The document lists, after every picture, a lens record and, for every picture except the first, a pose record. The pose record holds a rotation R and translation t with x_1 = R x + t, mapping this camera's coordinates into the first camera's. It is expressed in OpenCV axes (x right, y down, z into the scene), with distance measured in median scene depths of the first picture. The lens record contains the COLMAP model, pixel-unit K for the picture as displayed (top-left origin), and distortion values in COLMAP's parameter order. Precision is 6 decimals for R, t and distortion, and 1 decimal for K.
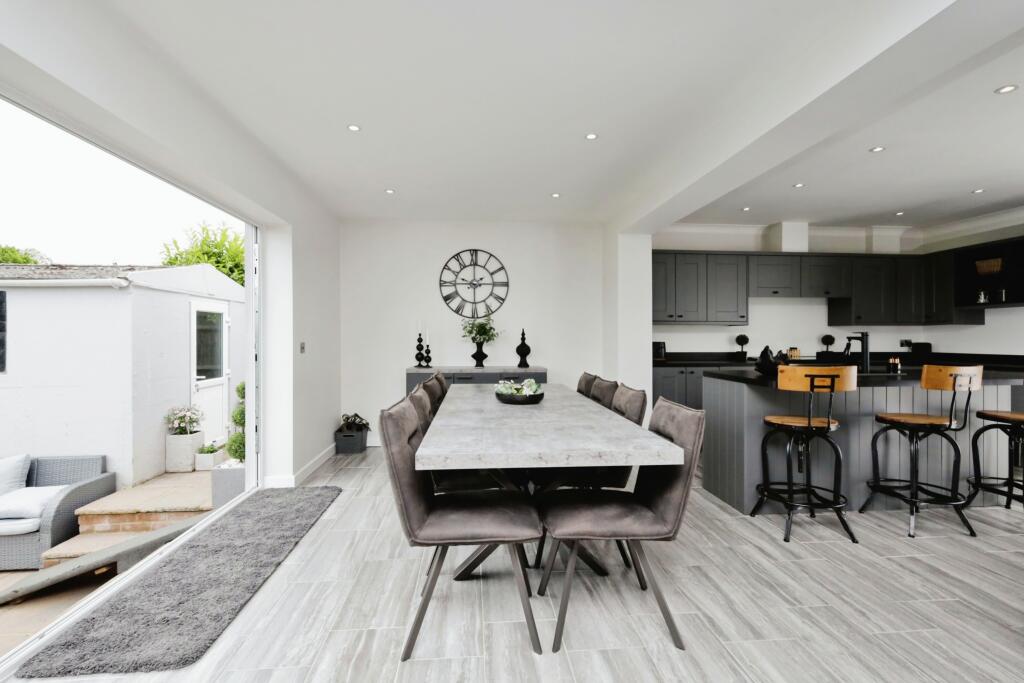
lens RADIAL K [[476.0, 0, 513.3], [0, 476.0, 339.2], [0, 0, 1]] dist [-0.002533, -0.000157]
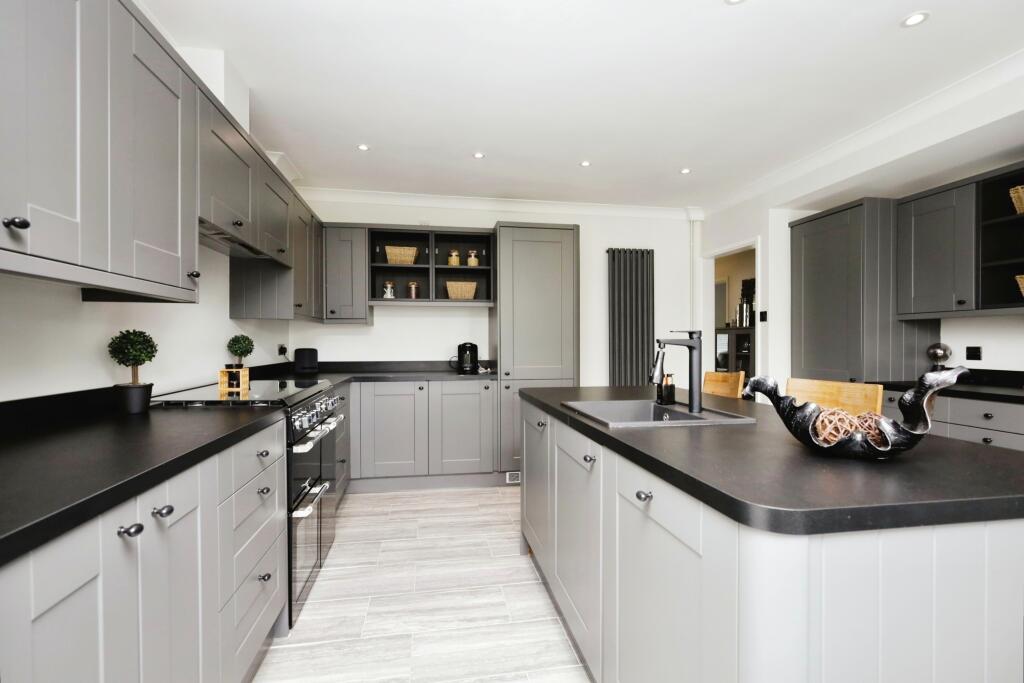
lens RADIAL K [[476.0, 0, 516.1], [0, 476.0, 342.0], [0, 0, 1]] dist [-0.002533, -0.000157]
pose [[-0.115771, -0.001043, 0.993275, 0.132784], [0.004413, 0.999989, 0.001564, -0.001905], [-0.993266, 0.004565, -0.115766, 0.787921]]
